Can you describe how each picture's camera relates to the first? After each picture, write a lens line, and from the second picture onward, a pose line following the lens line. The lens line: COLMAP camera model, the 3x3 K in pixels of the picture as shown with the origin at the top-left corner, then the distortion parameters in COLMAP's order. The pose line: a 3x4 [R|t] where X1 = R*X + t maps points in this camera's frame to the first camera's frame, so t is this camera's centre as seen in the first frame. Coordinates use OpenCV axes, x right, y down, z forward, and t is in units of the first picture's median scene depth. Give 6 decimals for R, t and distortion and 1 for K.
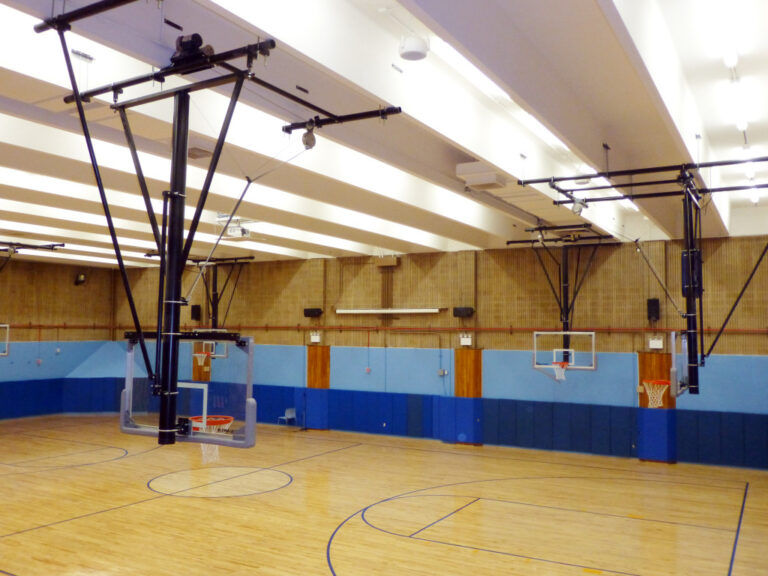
lens RADIAL K [[690.4, 0, 390.7], [0, 690.4, 289.5], [0, 0, 1]] dist [-0.033532, 0.009107]
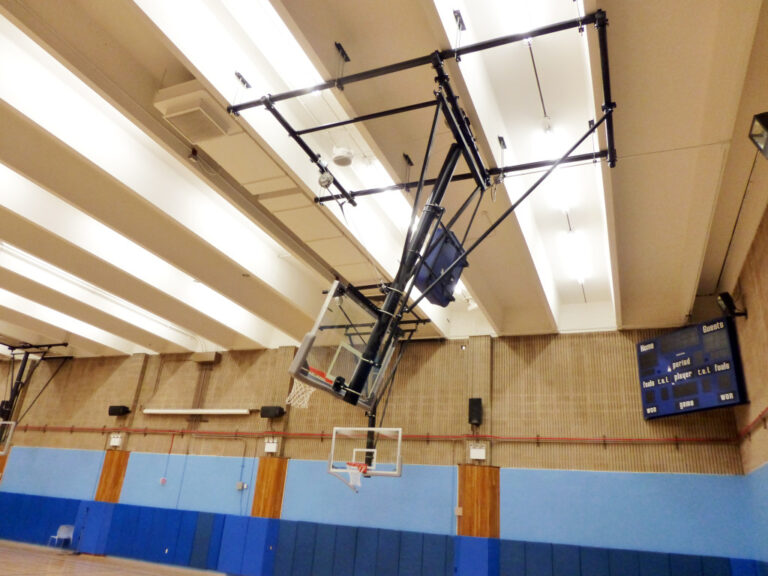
lens RADIAL K [[549.4, 0, 387.8], [0, 549.4, 289.4], [0, 0, 1]] dist [-0.040572, 0.022902]
pose [[0.990679, 0.107607, 0.083517, 0.174178], [-0.074076, 0.940142, -0.332635, 0.105066], [-0.114312, 0.323348, 0.939350, 0.280478]]
